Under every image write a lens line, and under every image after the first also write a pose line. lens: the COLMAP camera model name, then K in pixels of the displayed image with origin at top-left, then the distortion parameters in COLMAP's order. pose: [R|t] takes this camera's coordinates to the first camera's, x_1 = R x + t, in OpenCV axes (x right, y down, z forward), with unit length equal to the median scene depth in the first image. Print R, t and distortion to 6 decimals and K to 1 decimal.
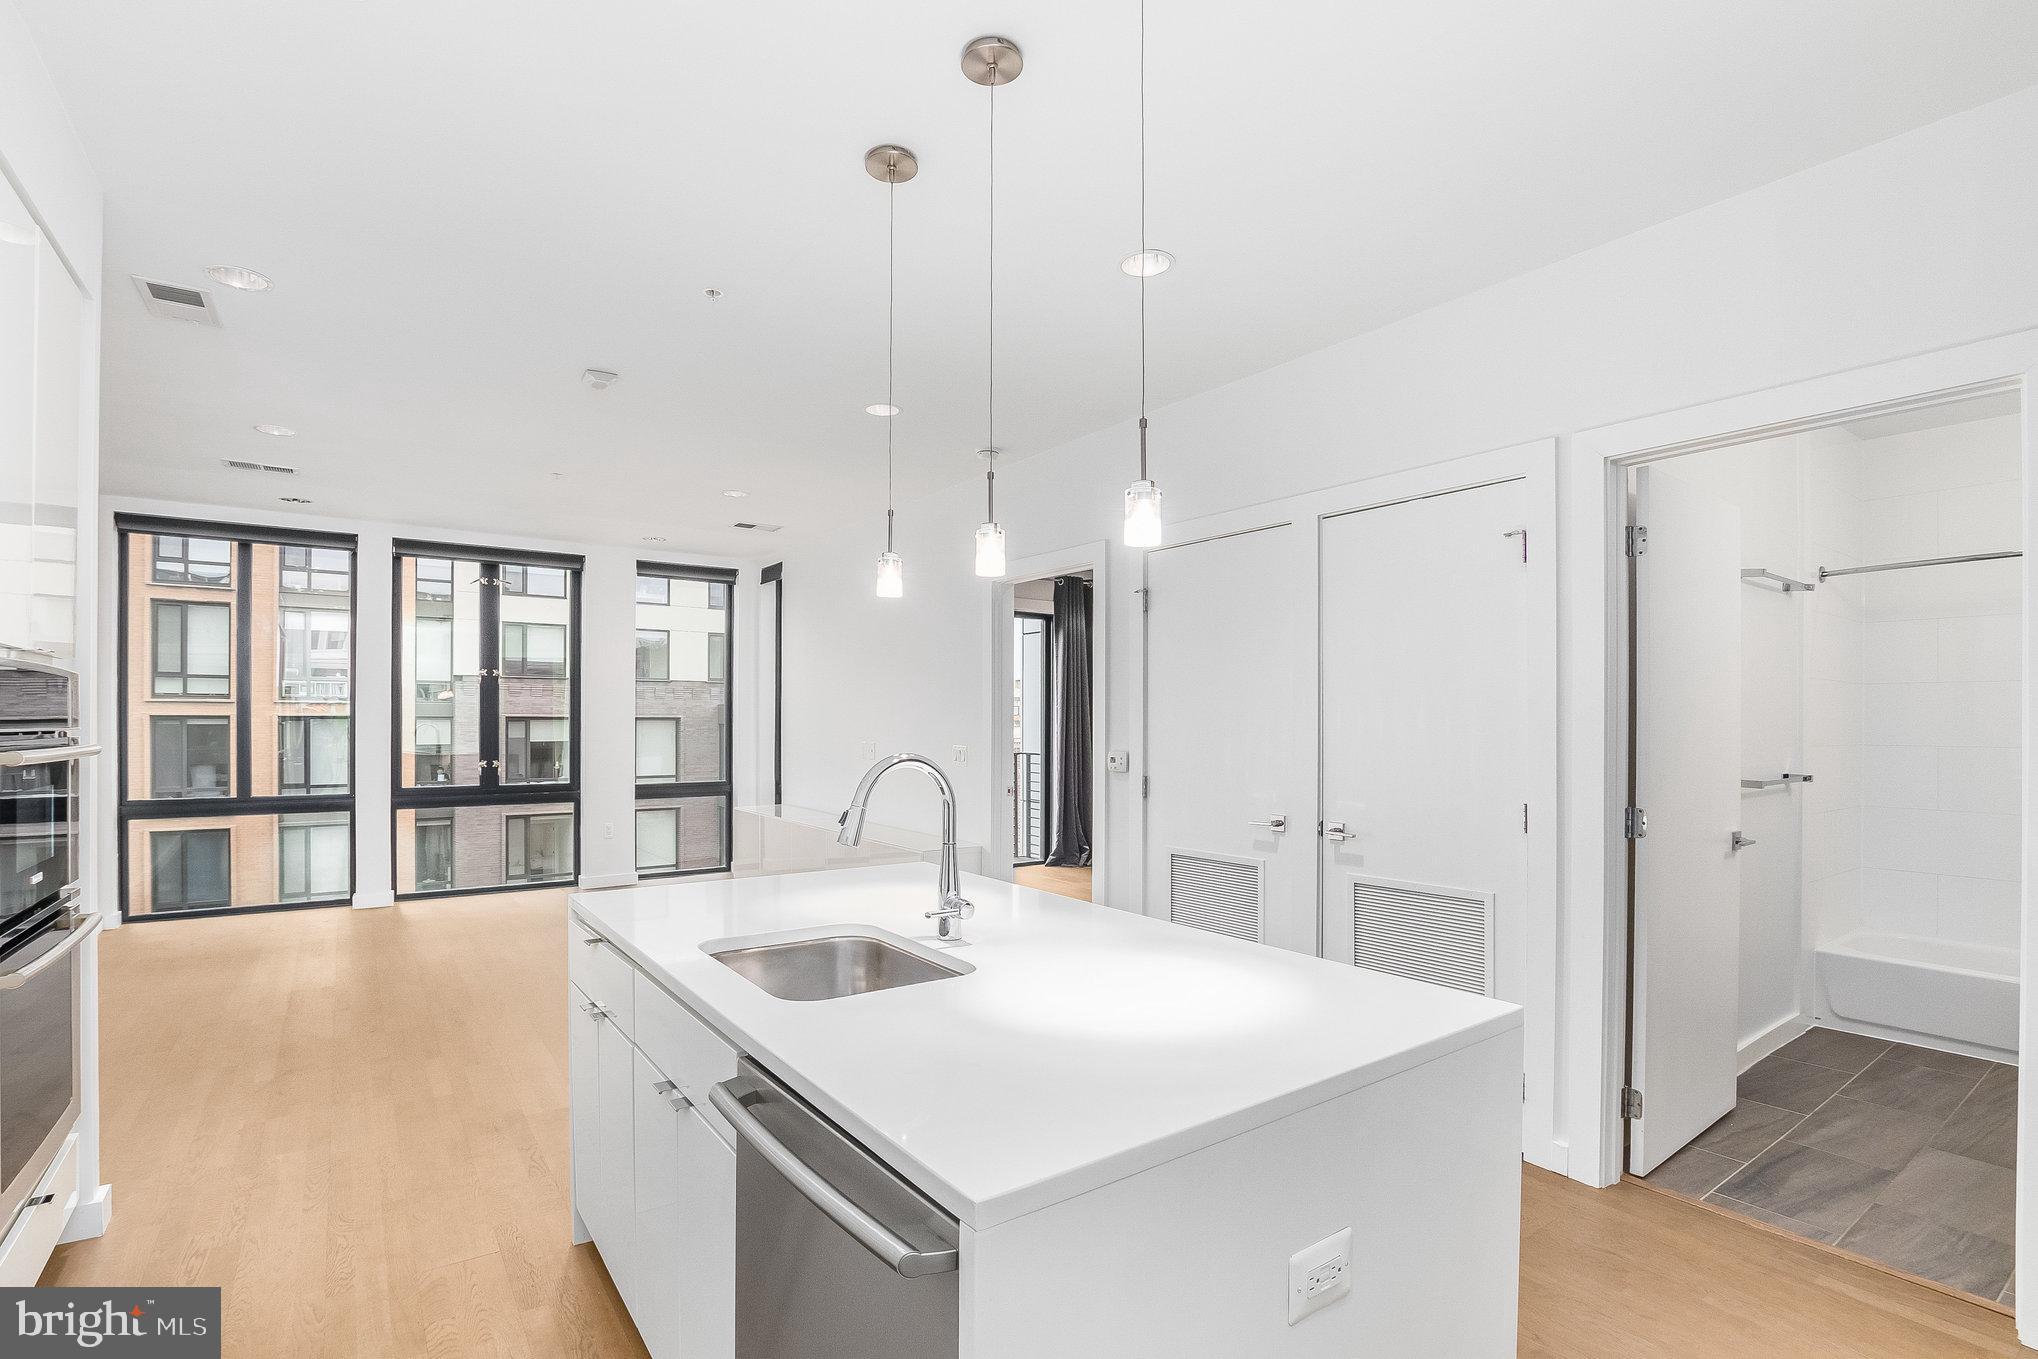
lens RADIAL K [[954.5, 0, 1008.0], [0, 954.5, 722.0], [0, 0, 1]] dist [-0.024518, 0.000790]
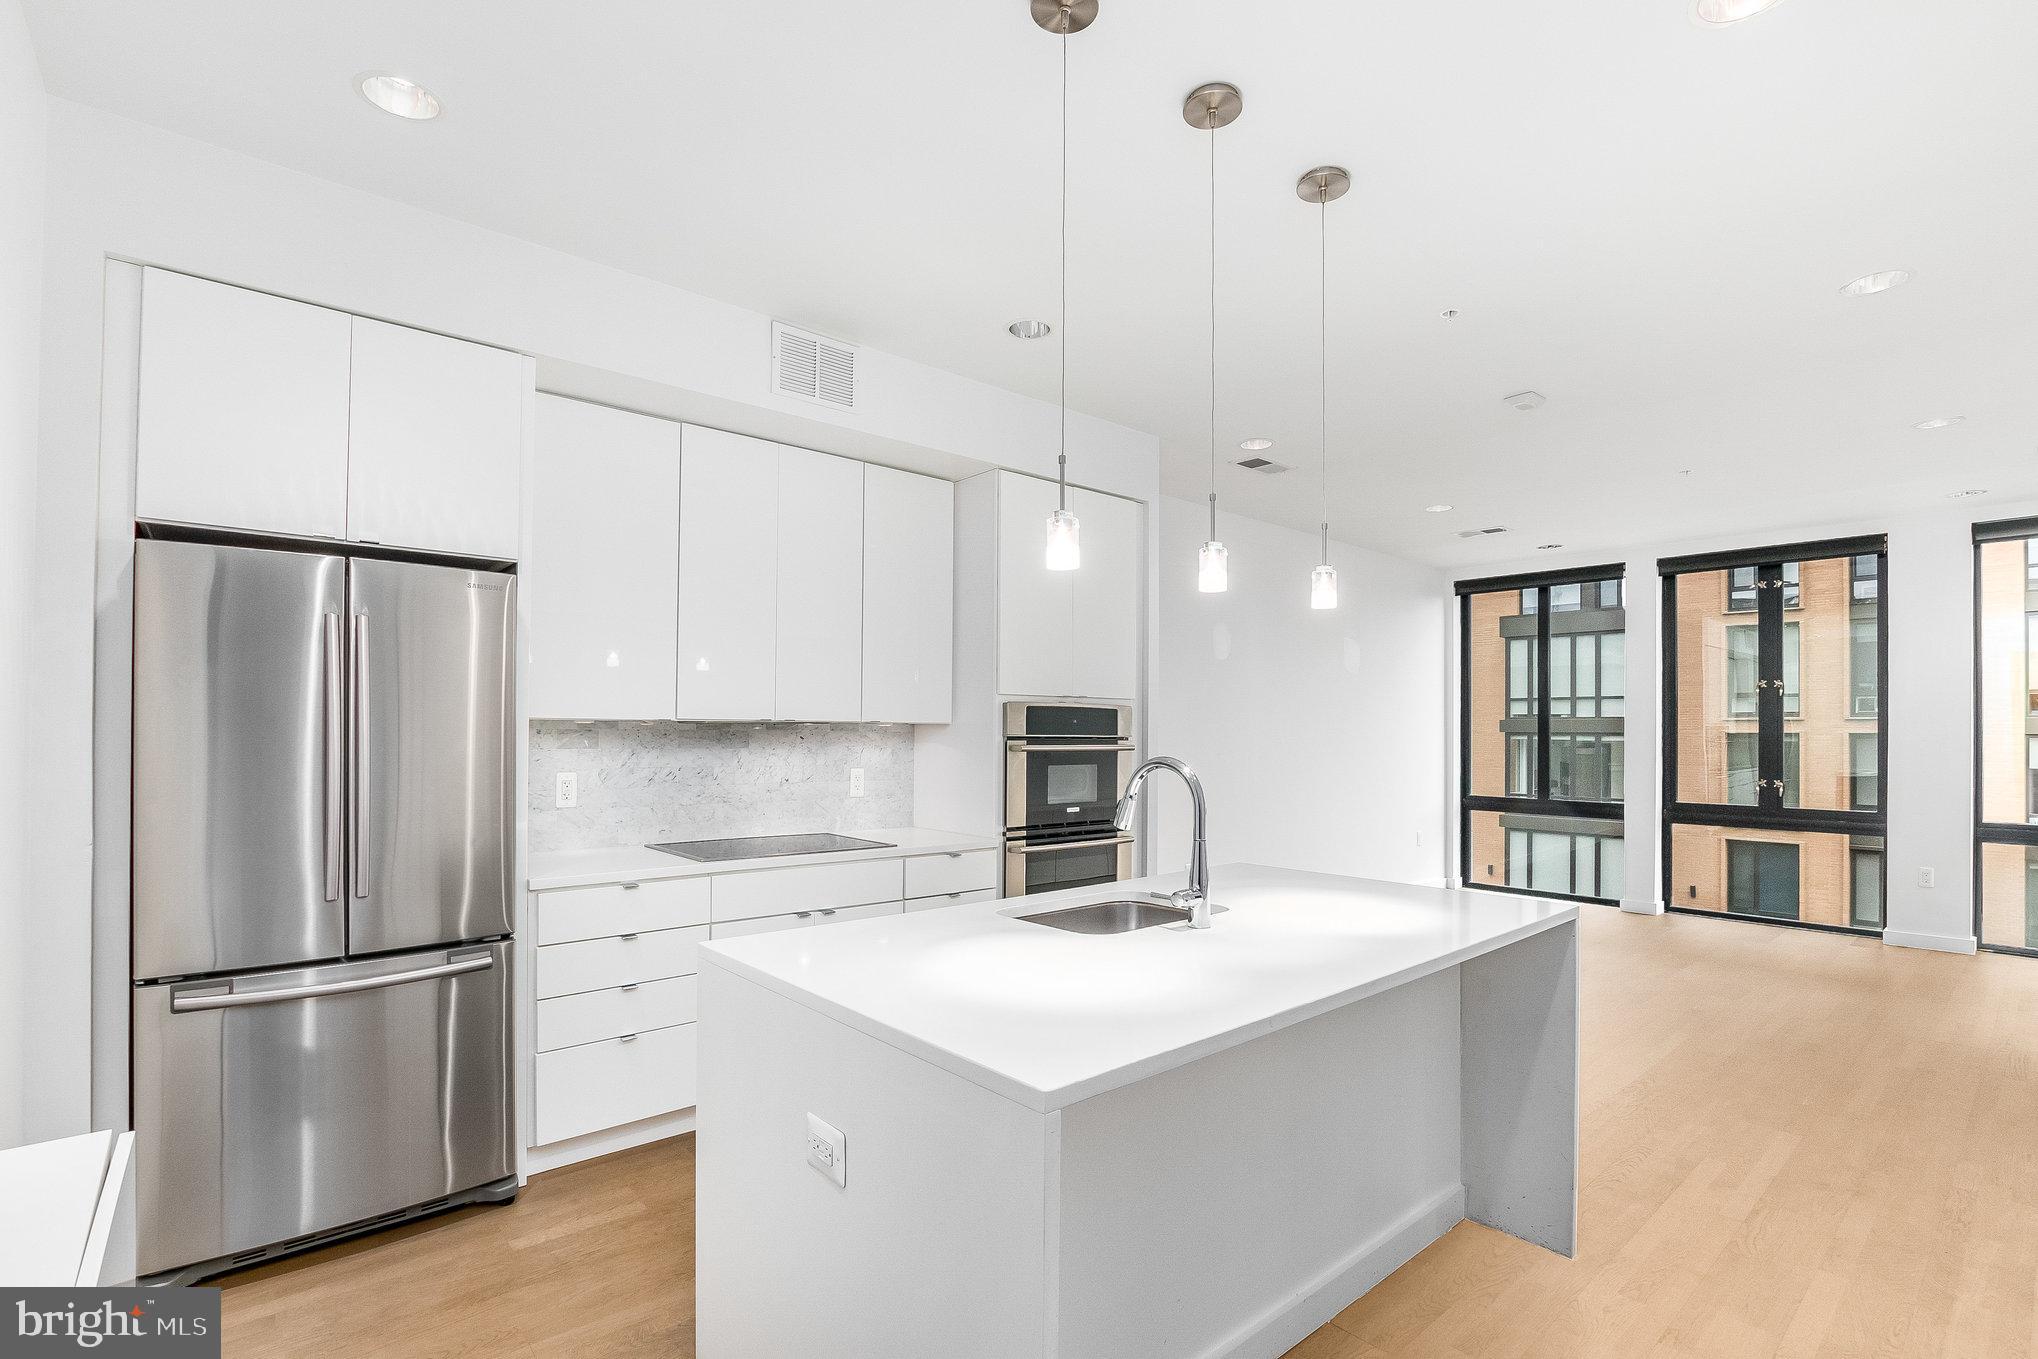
lens RADIAL K [[944.4, 0, 1014.2], [0, 944.4, 723.7], [0, 0, 1]] dist [-0.027163, 0.001368]
pose [[0.100221, -0.011286, -0.994901, 0.240637], [-0.006505, 0.999907, -0.011998, 0.001762], [0.994944, 0.007675, 0.100138, 0.162649]]
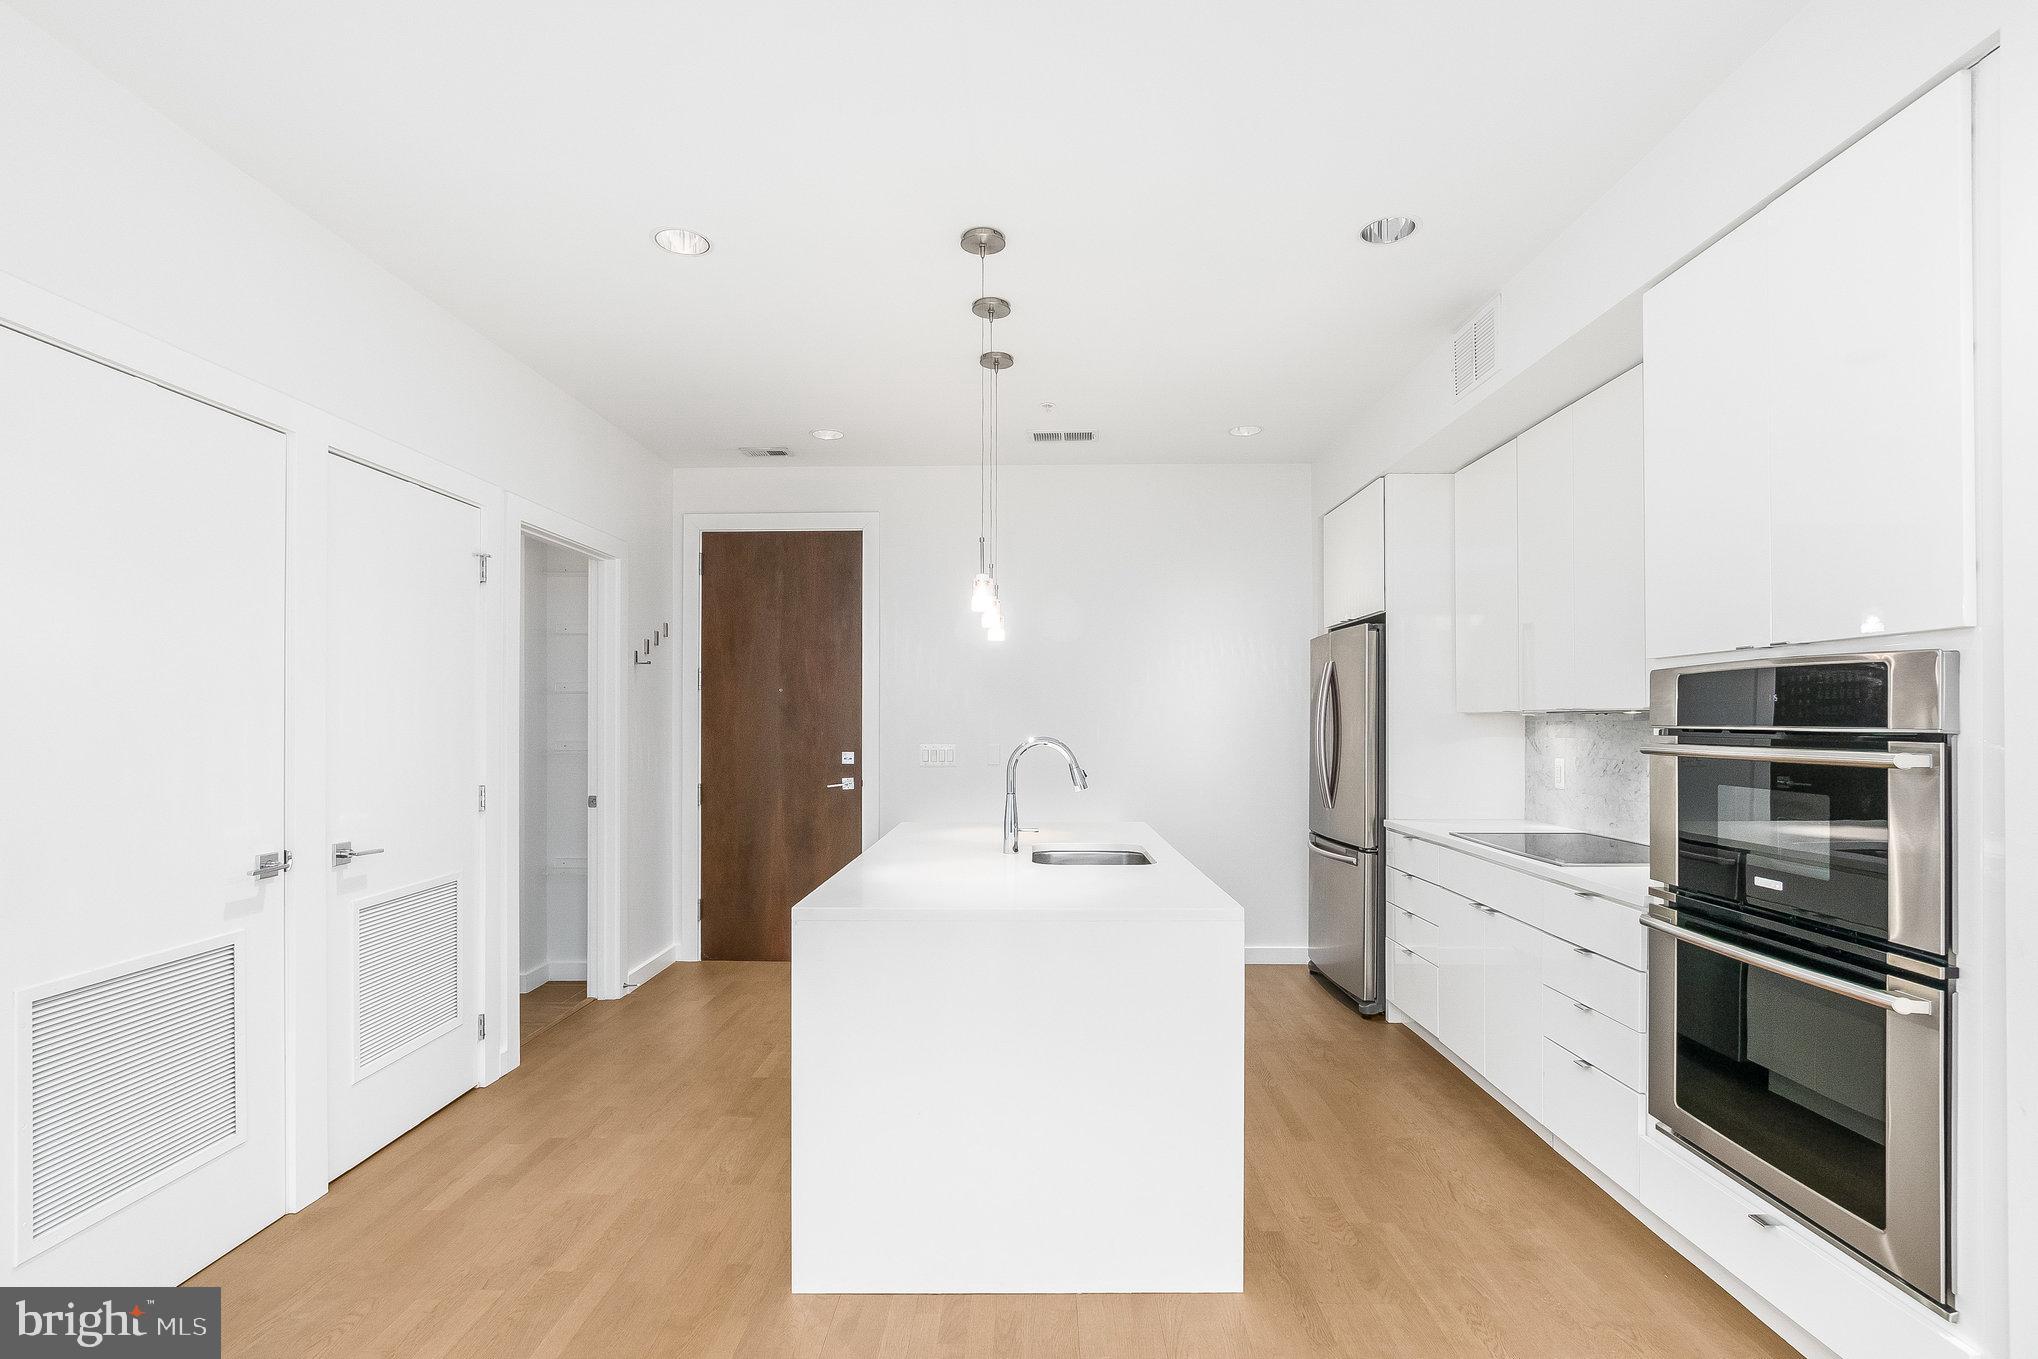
lens RADIAL K [[936.5, 0, 1014.9], [0, 936.5, 715.9], [0, 0, 1]] dist [-0.017266, 0.000529]
pose [[-0.806314, -0.001217, 0.591487, -0.239323], [-0.002689, 0.999995, -0.001607, -0.000313], [-0.591482, -0.002886, -0.806313, 0.544177]]
